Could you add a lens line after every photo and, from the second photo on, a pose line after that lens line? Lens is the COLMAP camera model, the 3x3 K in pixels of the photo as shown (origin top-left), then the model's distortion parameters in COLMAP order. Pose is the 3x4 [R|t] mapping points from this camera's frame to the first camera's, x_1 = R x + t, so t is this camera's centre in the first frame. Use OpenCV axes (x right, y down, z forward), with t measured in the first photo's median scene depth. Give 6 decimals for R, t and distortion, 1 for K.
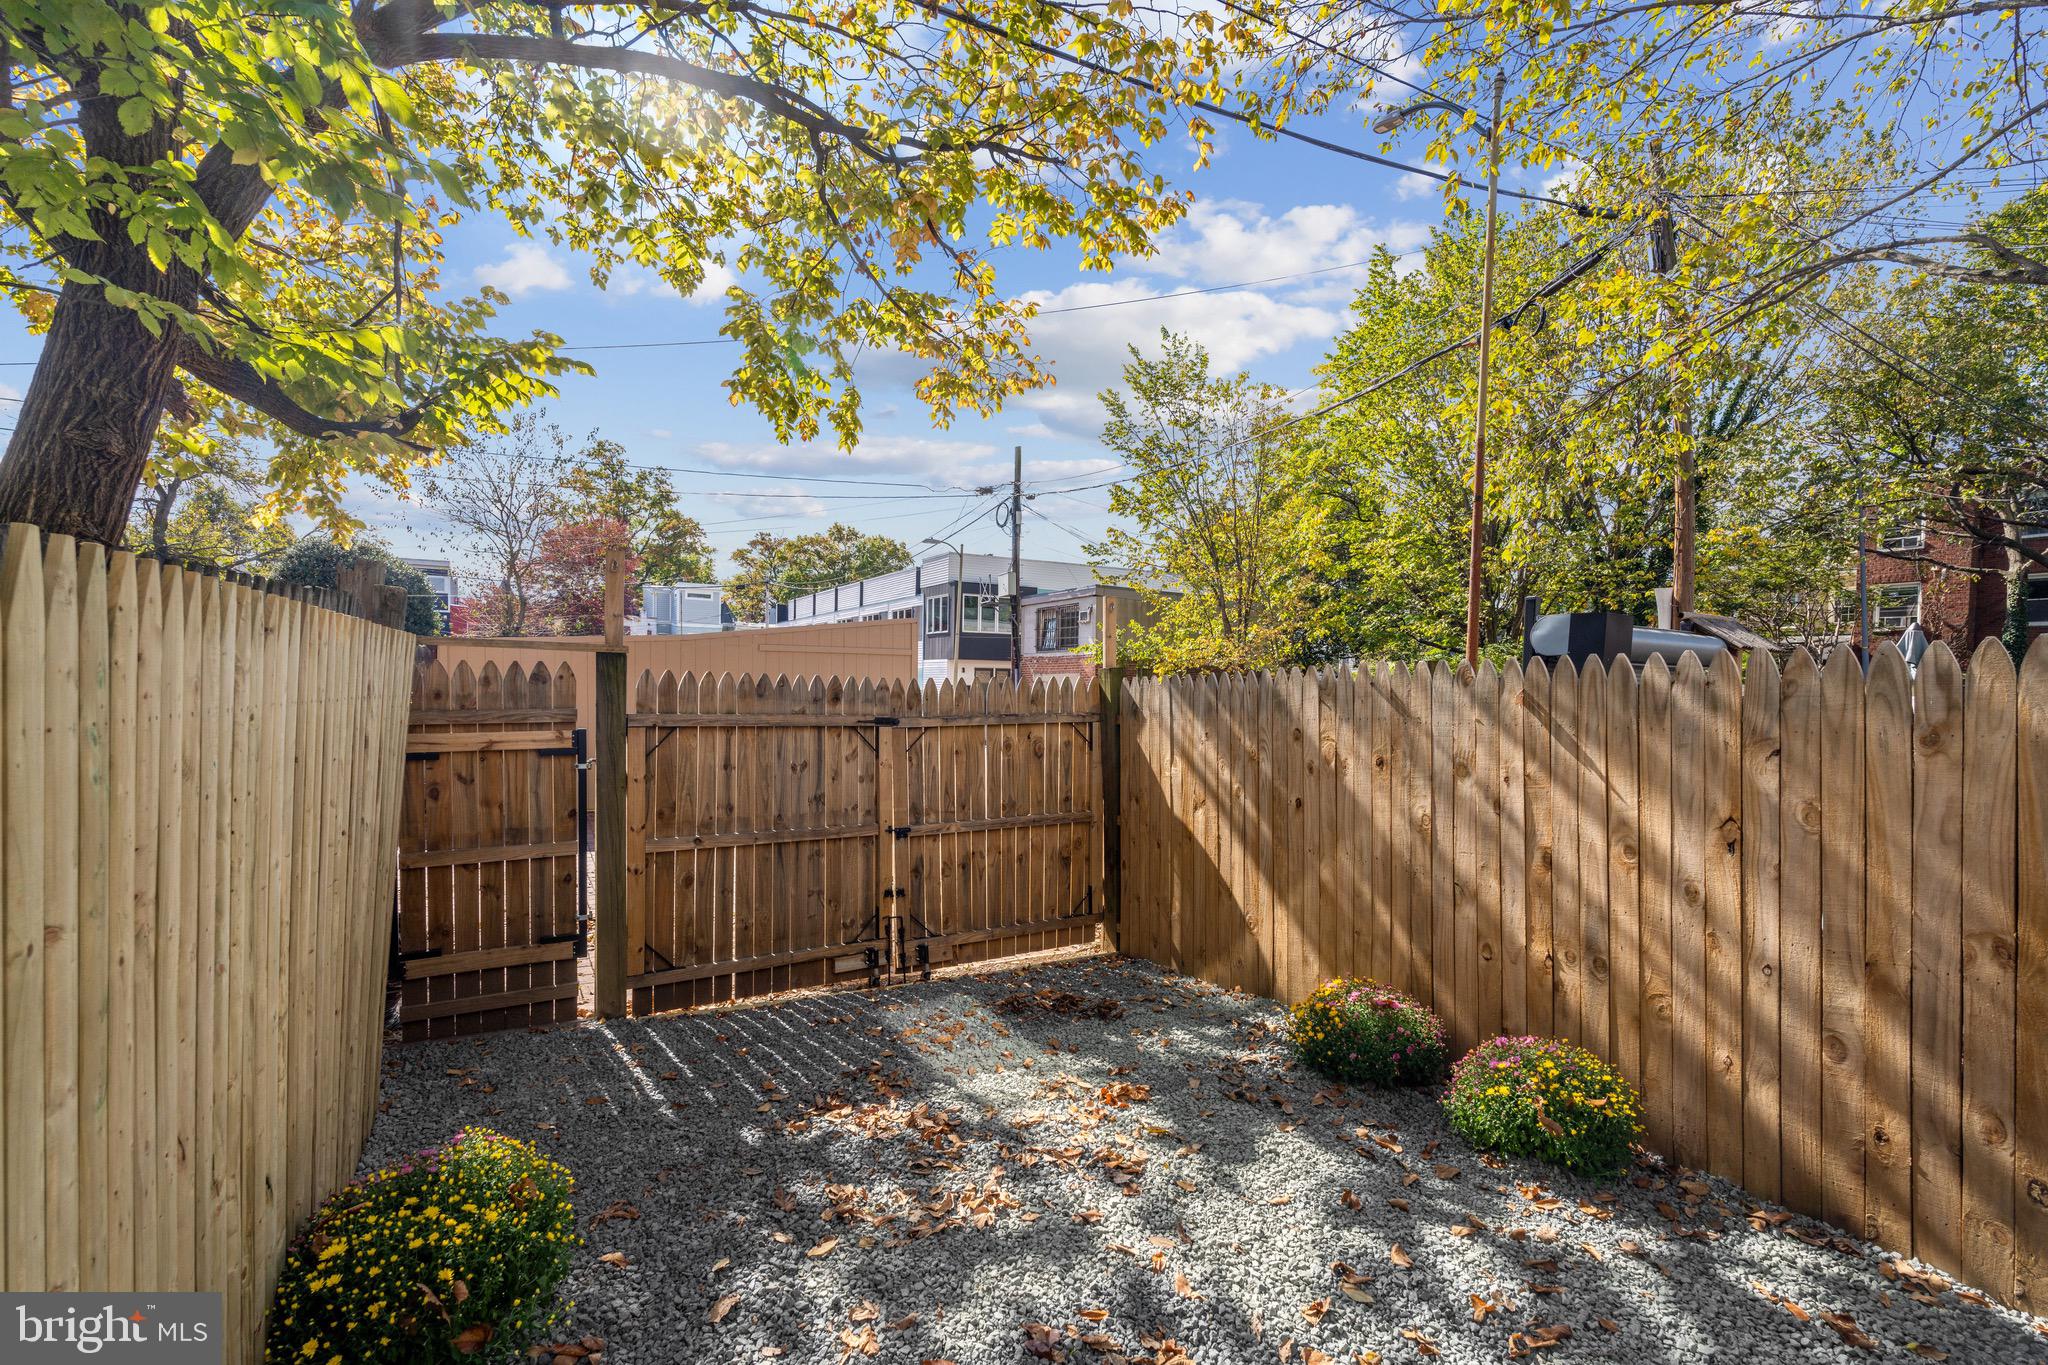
lens RADIAL K [[950.7, 0, 1018.2], [0, 950.7, 669.1], [0, 0, 1]] dist [-0.003216, -0.000831]
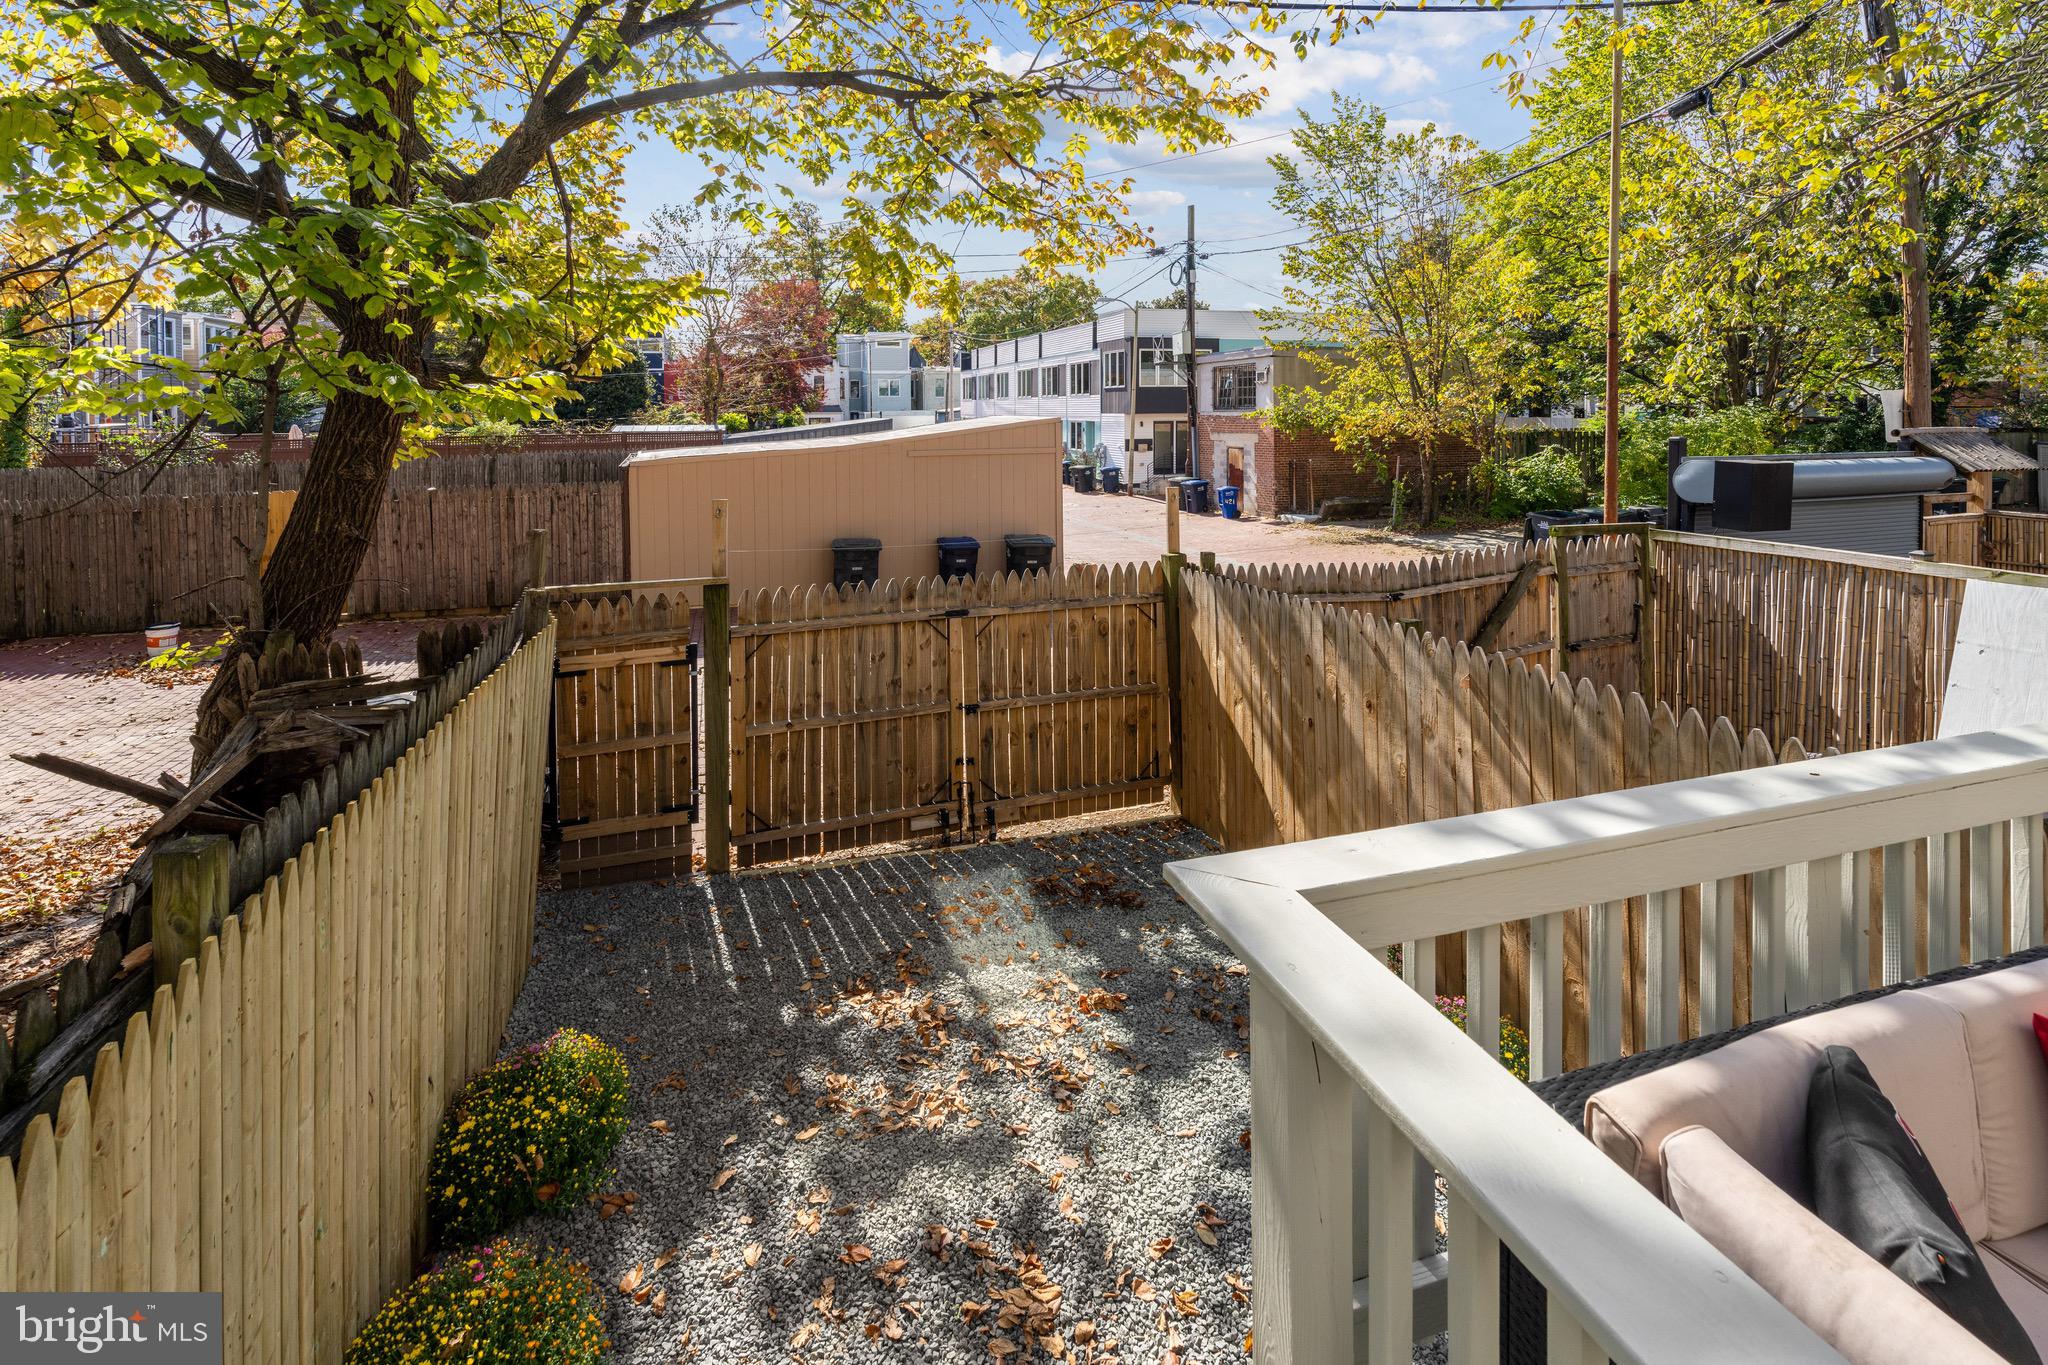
lens RADIAL K [[950.7, 0, 1001.7], [0, 950.7, 430.1], [0, 0, 1]] dist [-0.003216, -0.000831]
pose [[0.981181, 0.002548, -0.193073, 0.201625], [-0.003325, 0.999988, -0.003700, -0.240755], [0.193061, 0.004272, 0.981177, -0.170614]]
